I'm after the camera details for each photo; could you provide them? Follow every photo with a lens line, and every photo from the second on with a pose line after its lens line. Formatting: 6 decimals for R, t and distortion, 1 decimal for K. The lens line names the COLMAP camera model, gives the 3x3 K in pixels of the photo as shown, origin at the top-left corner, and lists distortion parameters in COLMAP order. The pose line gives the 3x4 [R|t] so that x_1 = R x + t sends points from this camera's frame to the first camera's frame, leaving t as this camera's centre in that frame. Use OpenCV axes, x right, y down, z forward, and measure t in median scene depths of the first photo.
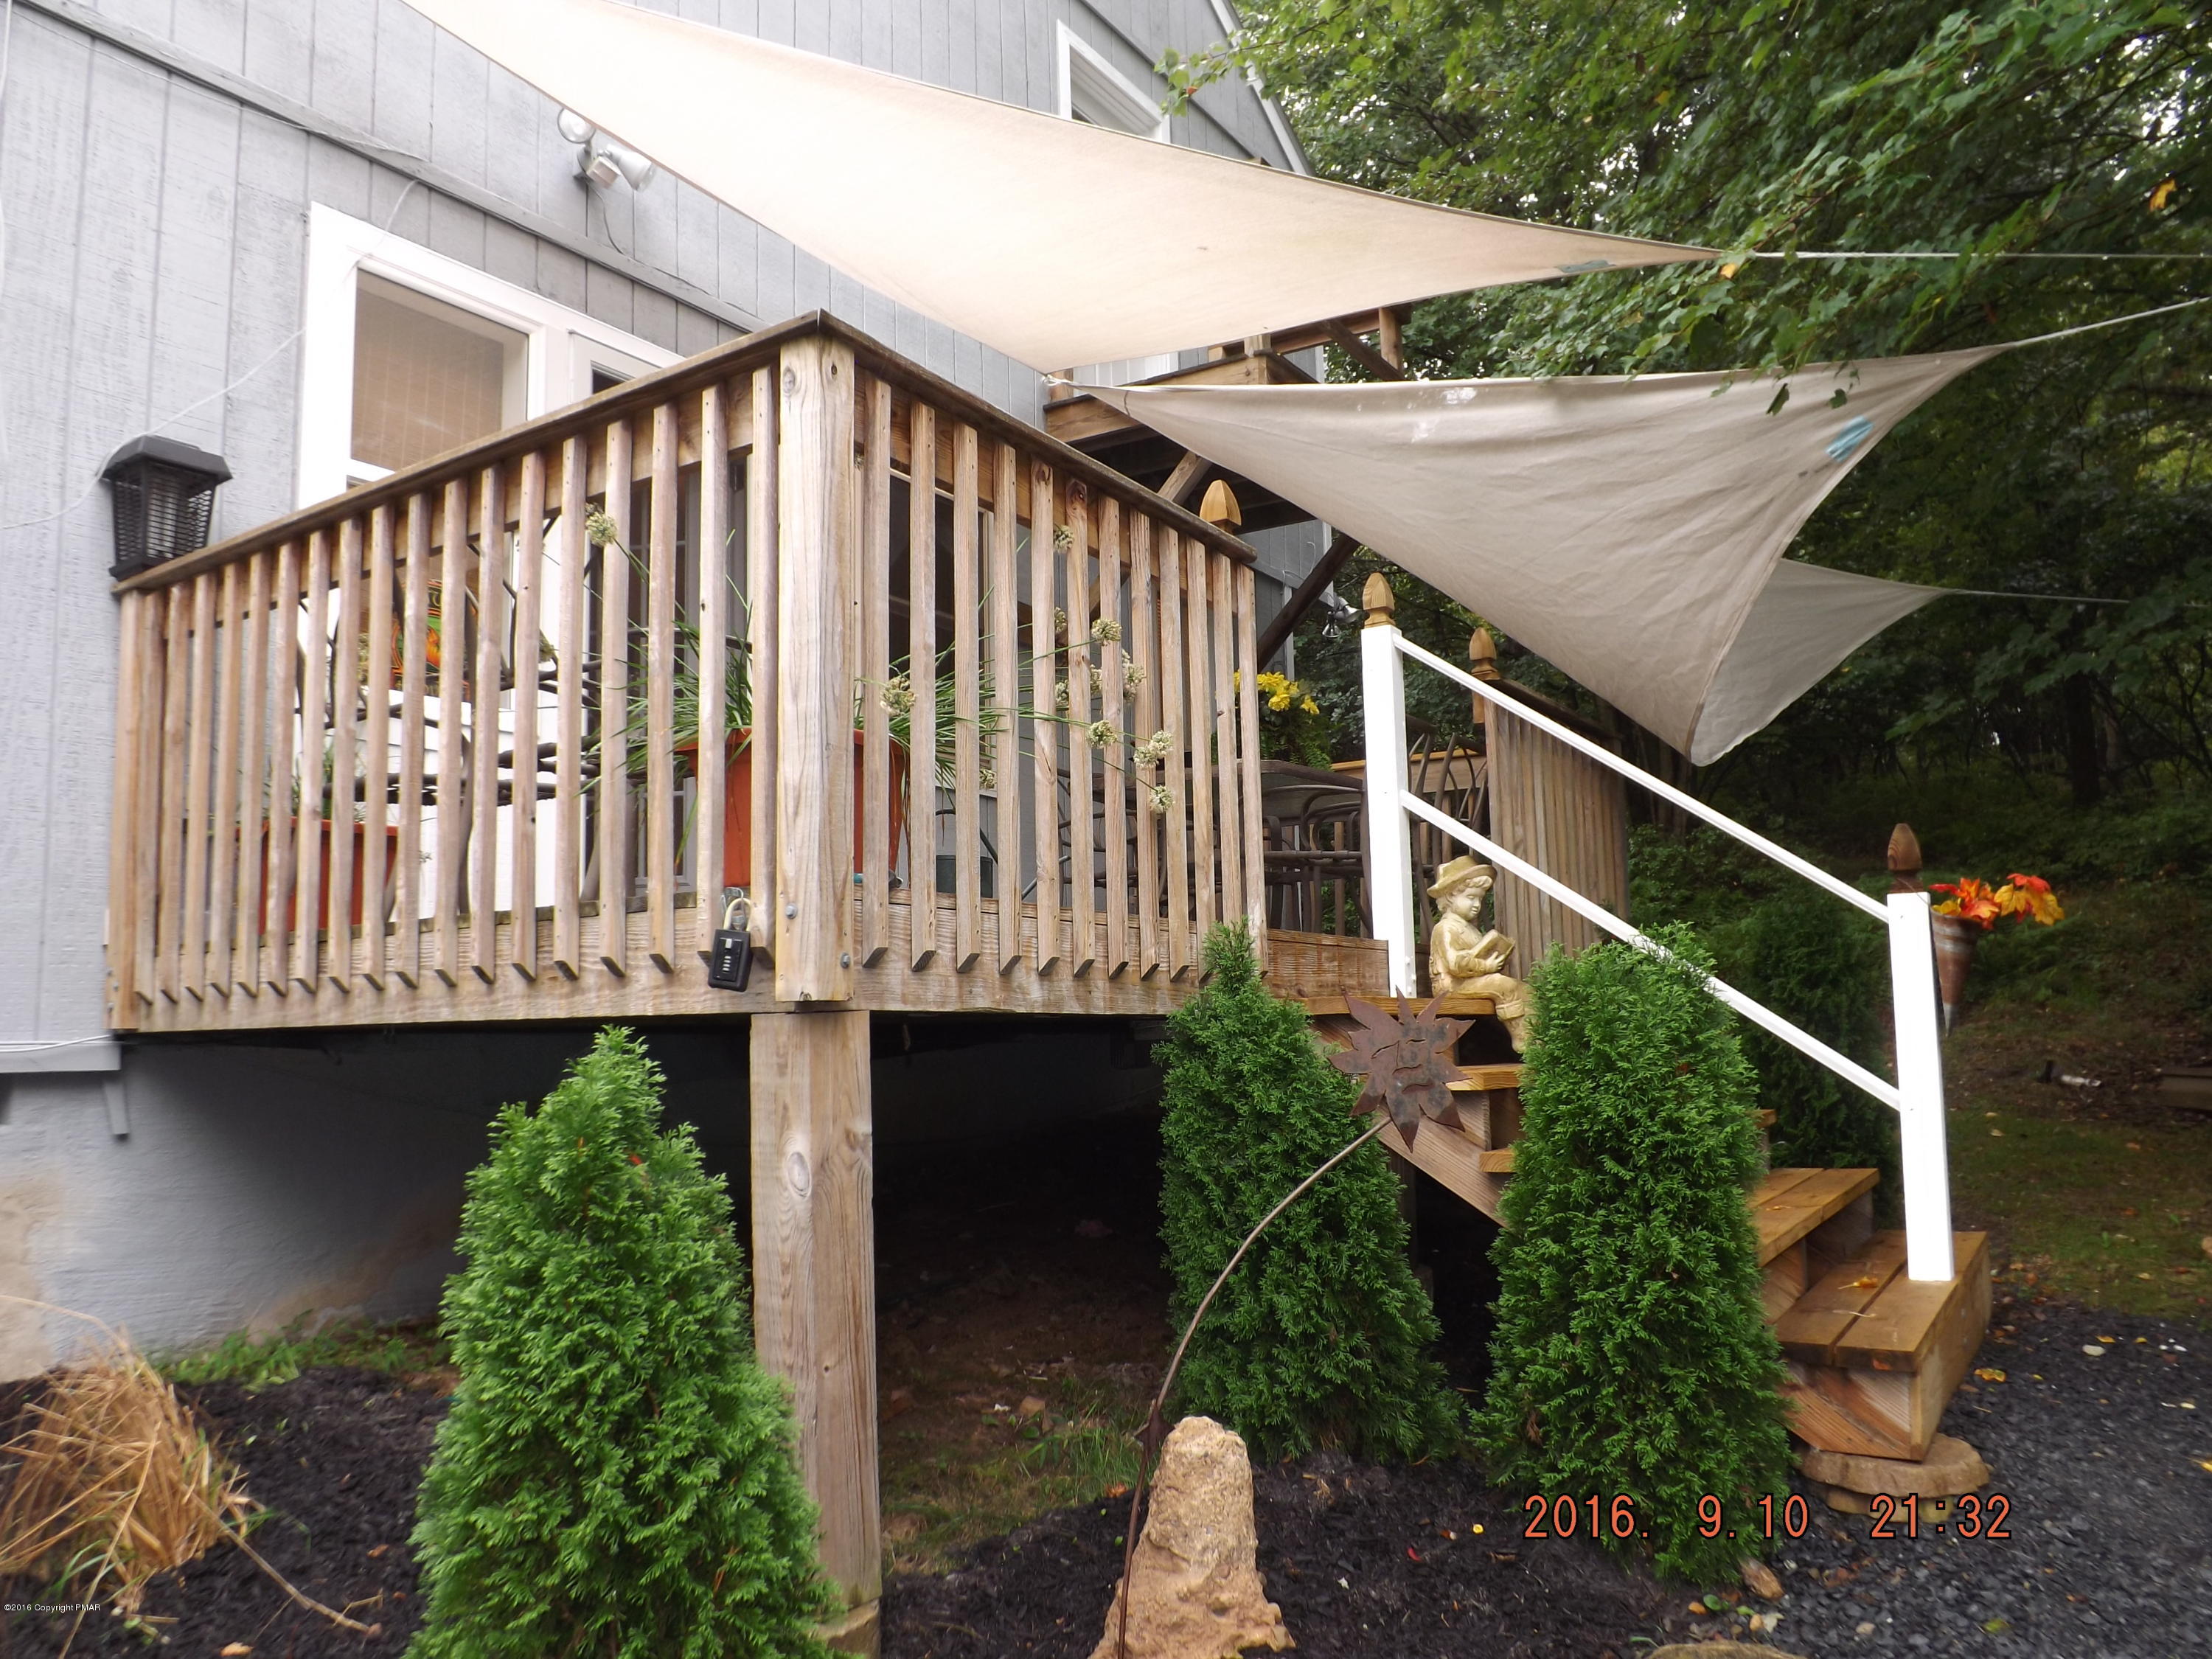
lens RADIAL K [[1633.0, 0, 1102.7], [0, 1633.0, 871.6], [0, 0, 1]] dist [-0.023587, 0.003145]
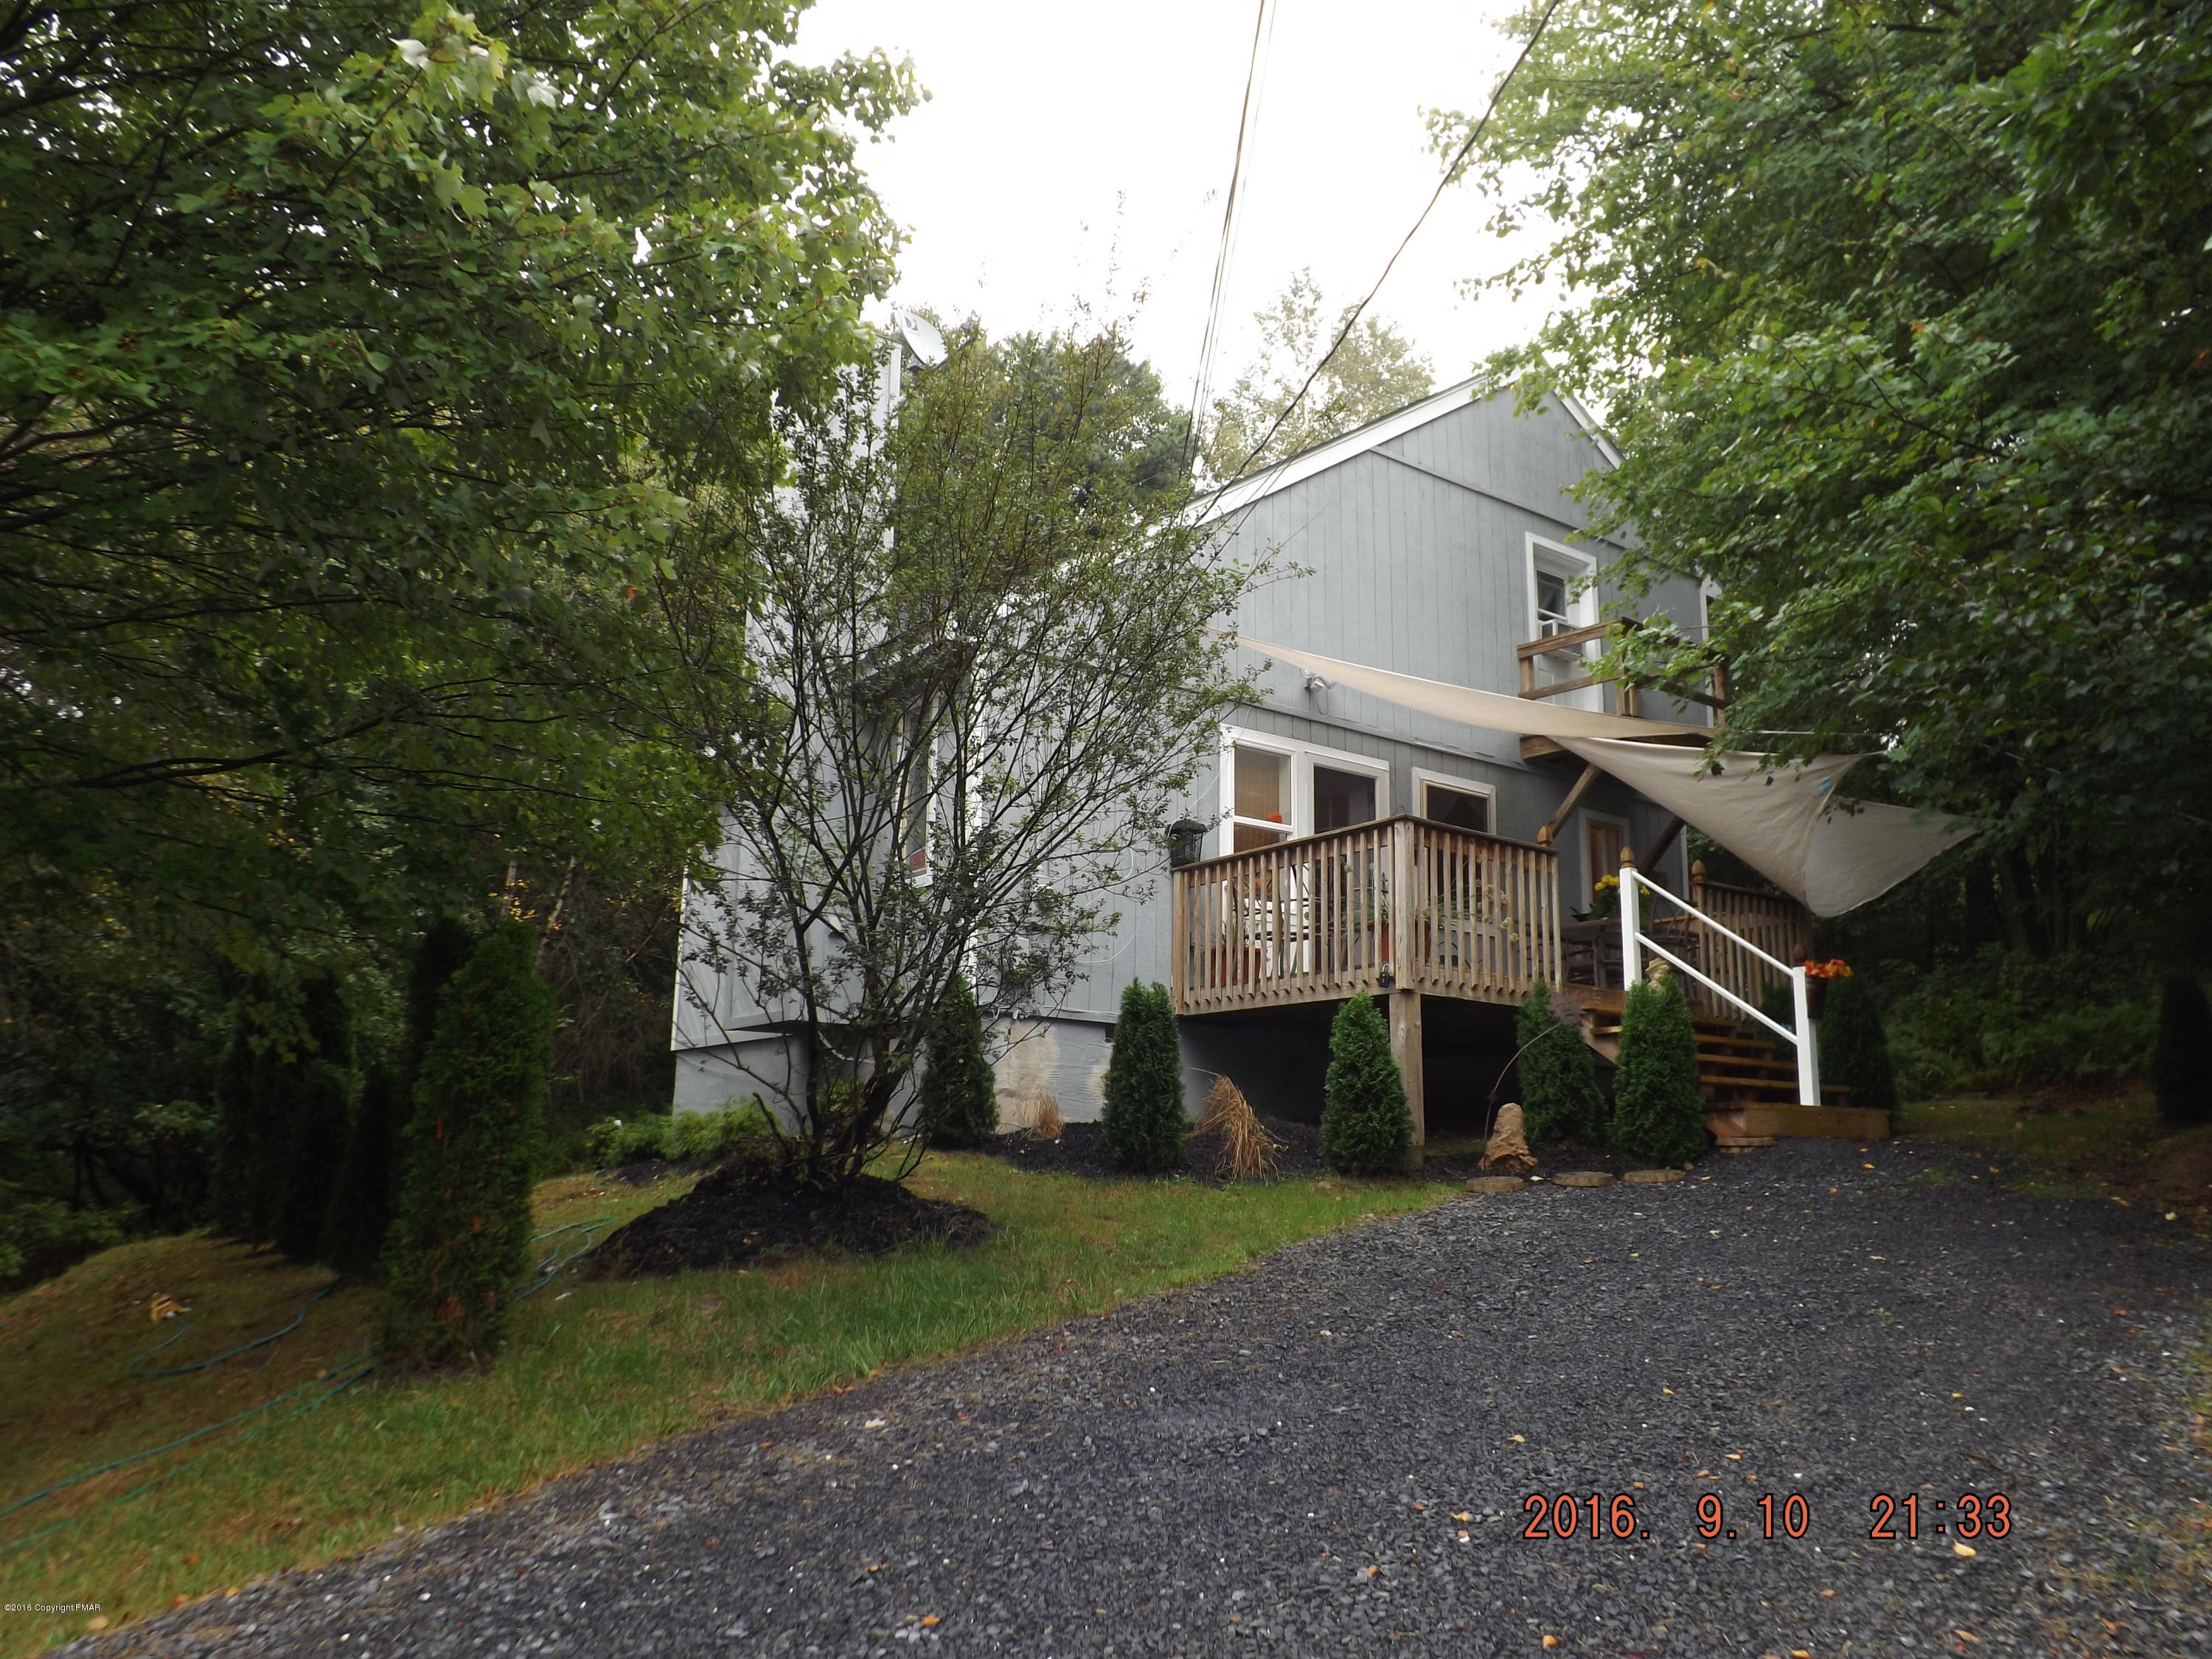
lens RADIAL K [[1633.0, 0, 1102.7], [0, 1633.0, 871.6], [0, 0, 1]] dist [-0.023587, 0.003145]
pose [[0.936751, -0.024062, -0.349167, 0.394221], [-0.004423, 0.996741, -0.080553, 0.087826], [0.349967, 0.077003, 0.933592, -2.238424]]
